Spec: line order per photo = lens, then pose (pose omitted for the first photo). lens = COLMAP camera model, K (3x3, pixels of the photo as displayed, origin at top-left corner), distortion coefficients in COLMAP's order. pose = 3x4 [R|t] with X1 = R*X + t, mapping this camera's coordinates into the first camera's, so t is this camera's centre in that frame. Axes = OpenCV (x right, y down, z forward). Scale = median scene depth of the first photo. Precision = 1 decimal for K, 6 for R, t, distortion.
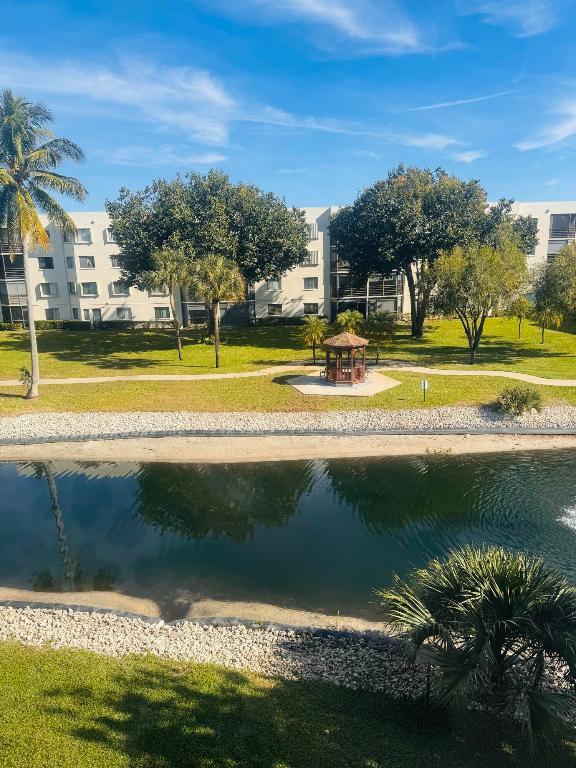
lens RADIAL K [[531.5, 0, 288.0], [0, 531.5, 384.0], [0, 0, 1]] dist [0.138344, -0.227493]
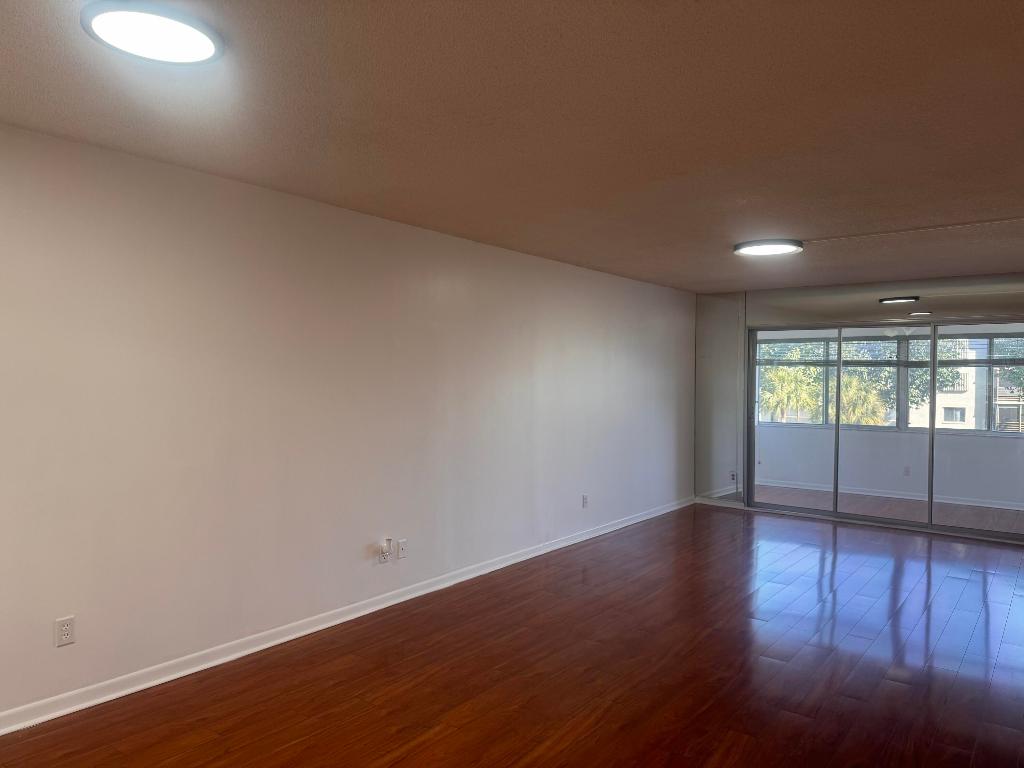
lens RADIAL K [[717.8, 0, 512.0], [0, 717.8, 384.0], [0, 0, 1]] dist [0.017891, -0.033158]
pose [[0.895823, 0.036736, -0.442889, -0.091243], [-0.131038, 0.974106, -0.184248, 0.049122], [0.424652, 0.223089, 0.877440, -0.212223]]
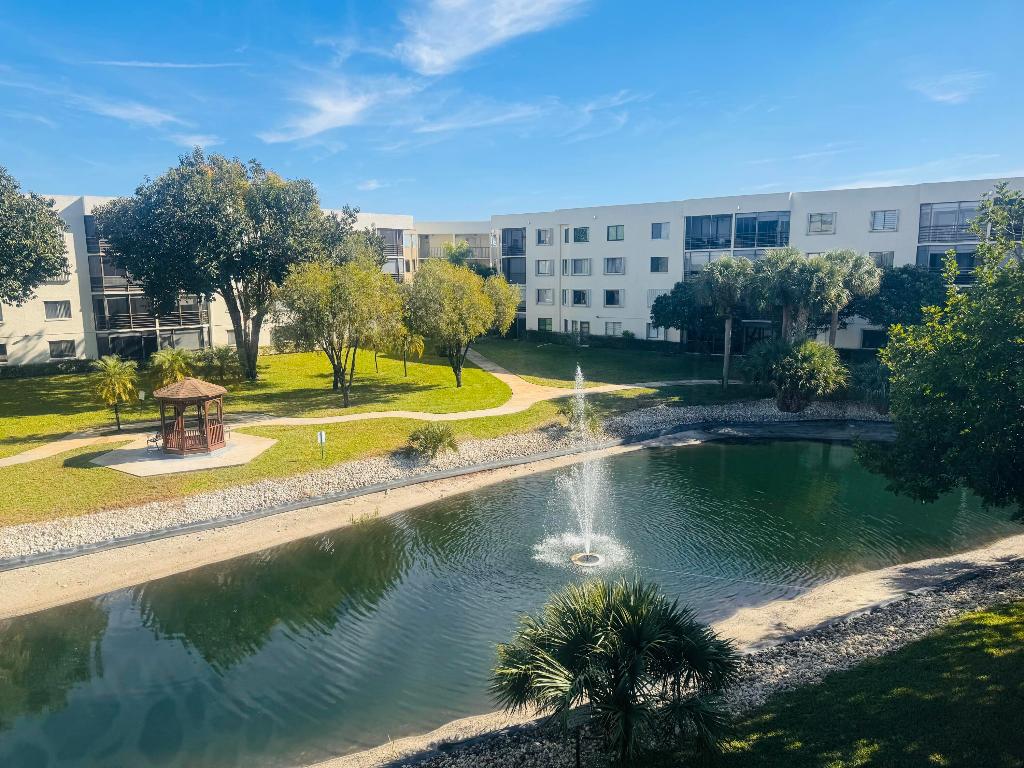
lens RADIAL K [[714.5, 0, 512.0], [0, 714.5, 384.0], [0, 0, 1]] dist [0.067205, -0.100914]
pose [[0.772544, -0.081264, 0.629740, -0.116855], [0.132331, 0.990605, -0.034509, -0.001634], [-0.621019, 0.109994, 0.776039, 0.018518]]
